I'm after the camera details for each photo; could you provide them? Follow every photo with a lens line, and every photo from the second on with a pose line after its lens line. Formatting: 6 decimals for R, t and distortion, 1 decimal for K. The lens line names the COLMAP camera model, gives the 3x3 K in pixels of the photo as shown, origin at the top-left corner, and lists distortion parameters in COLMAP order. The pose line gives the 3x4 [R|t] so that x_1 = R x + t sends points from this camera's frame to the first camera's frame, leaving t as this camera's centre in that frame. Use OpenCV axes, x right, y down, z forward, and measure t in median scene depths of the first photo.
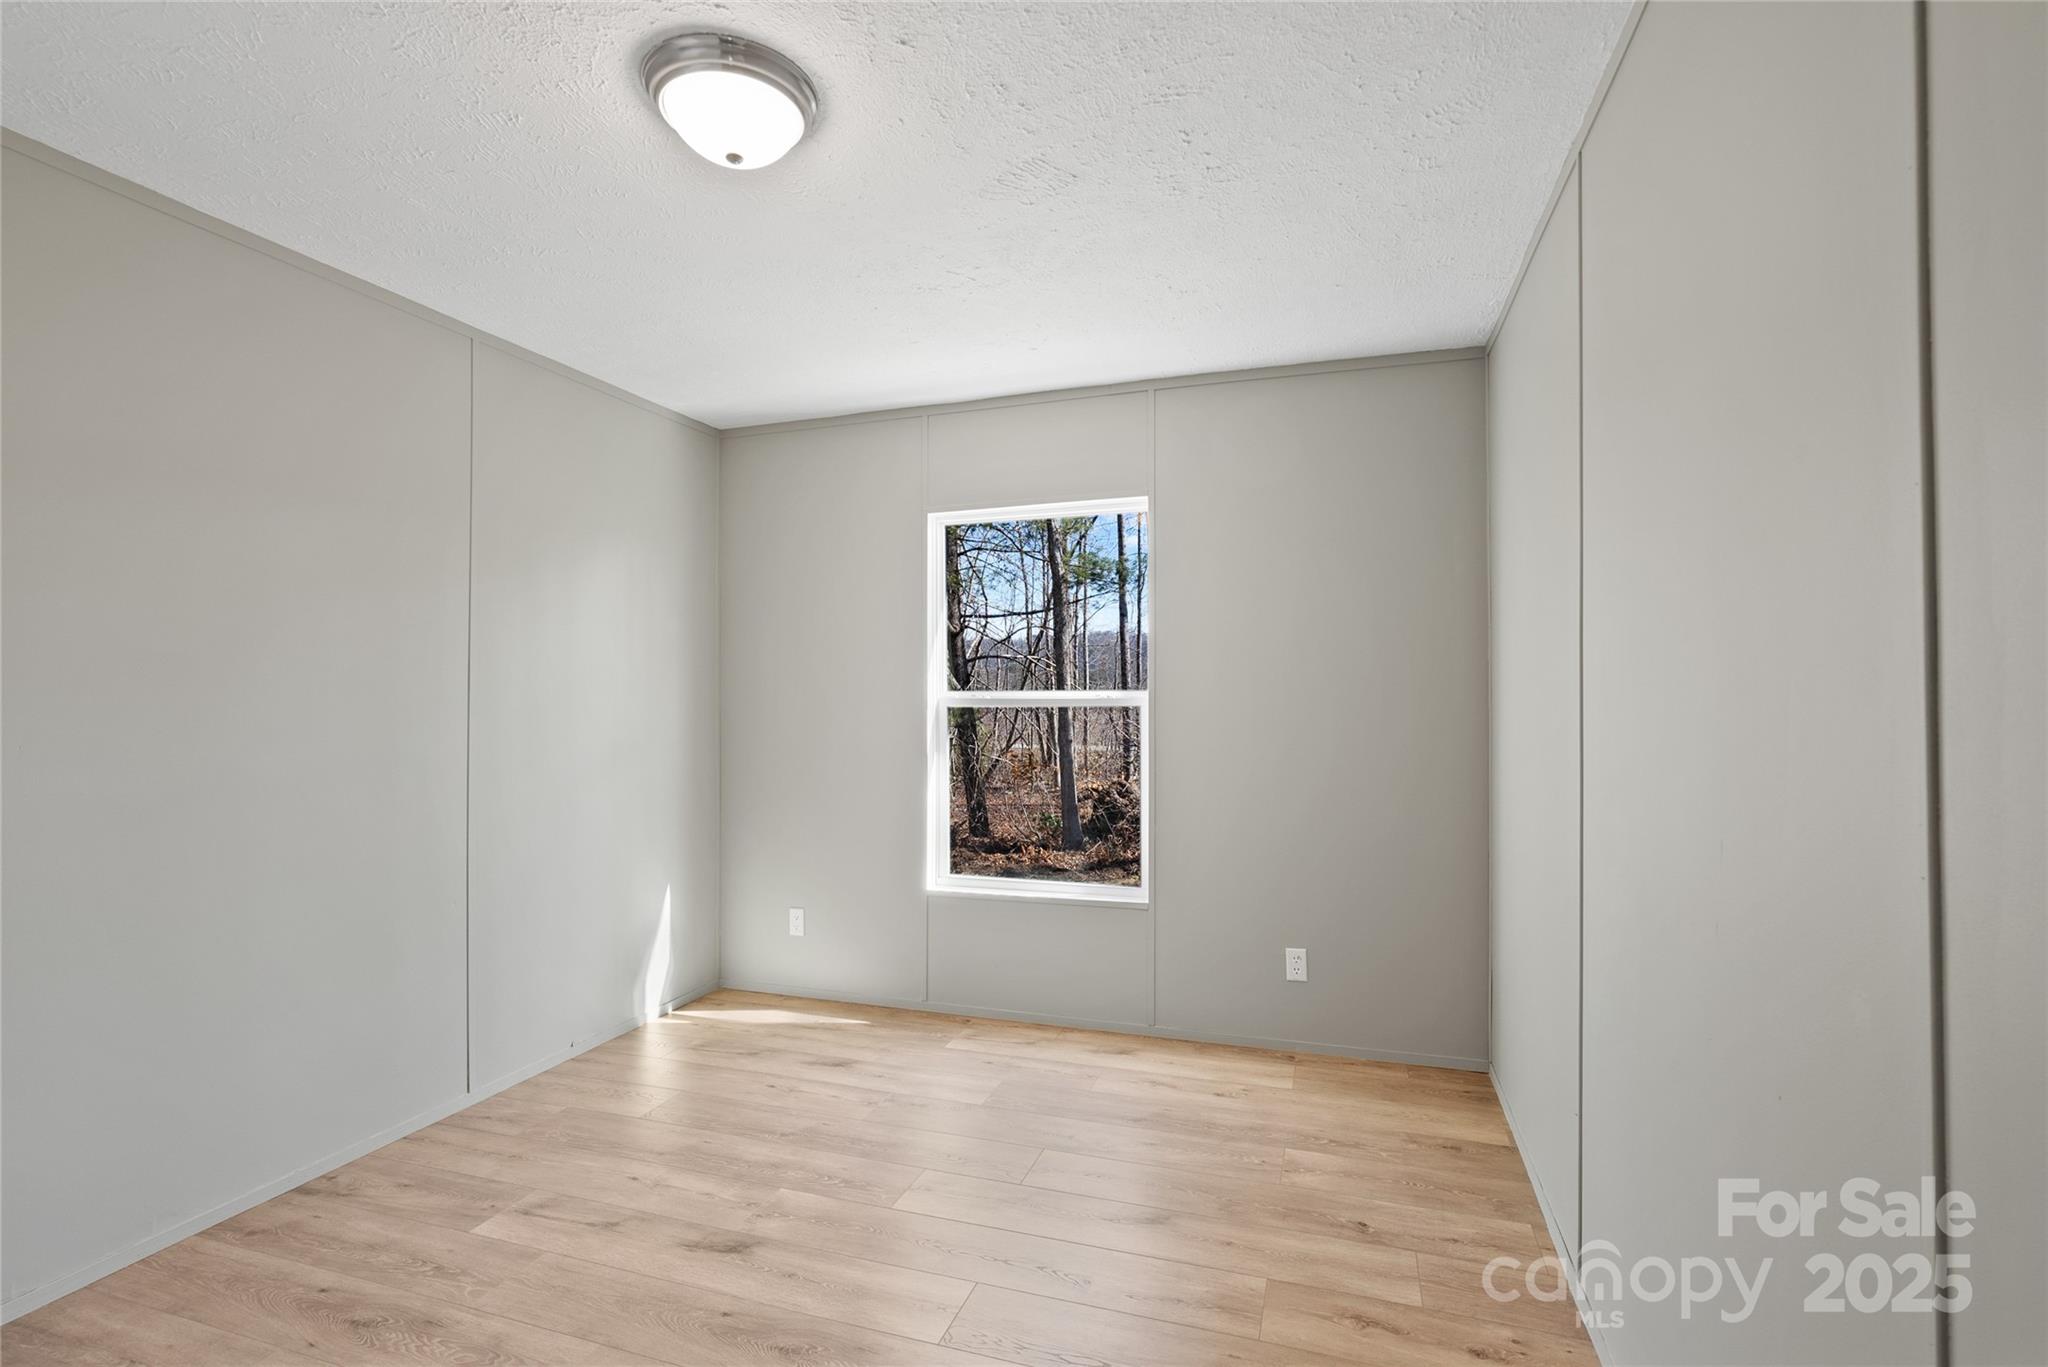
lens RADIAL K [[924.9, 0, 1036.4], [0, 924.9, 693.9], [0, 0, 1]] dist [-0.004245, 0.001852]
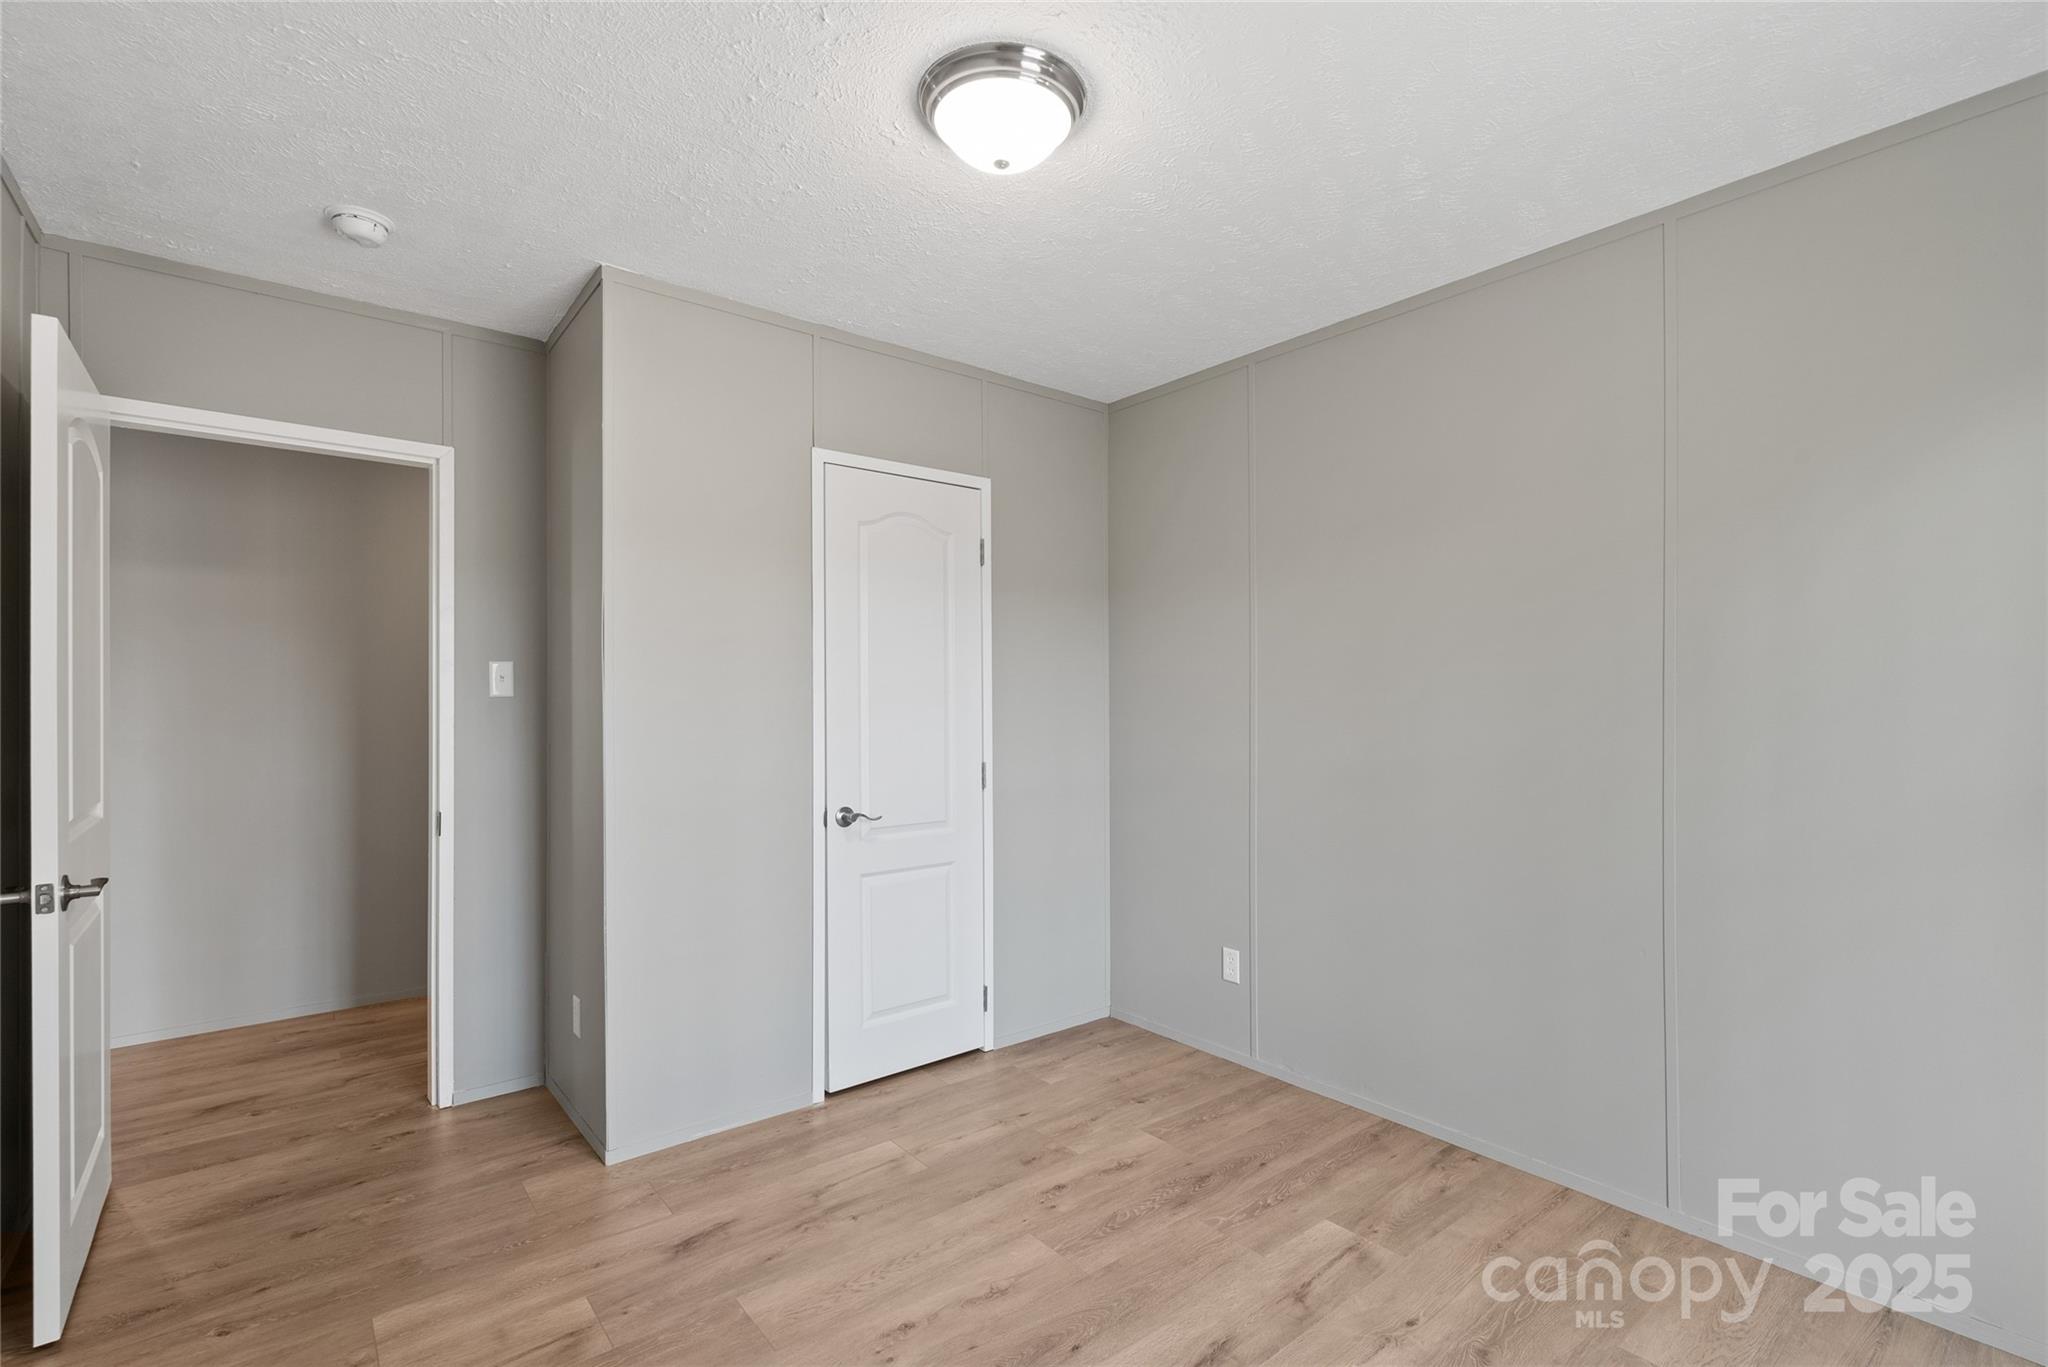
lens RADIAL K [[924.9, 0, 1031.9], [0, 924.9, 696.8], [0, 0, 1]] dist [-0.004245, 0.001852]
pose [[-0.532526, 0.002943, -0.846408, 0.429823], [0.011309, 0.999929, -0.003638, 0.002403], [0.846338, -0.011509, -0.532522, 1.289855]]
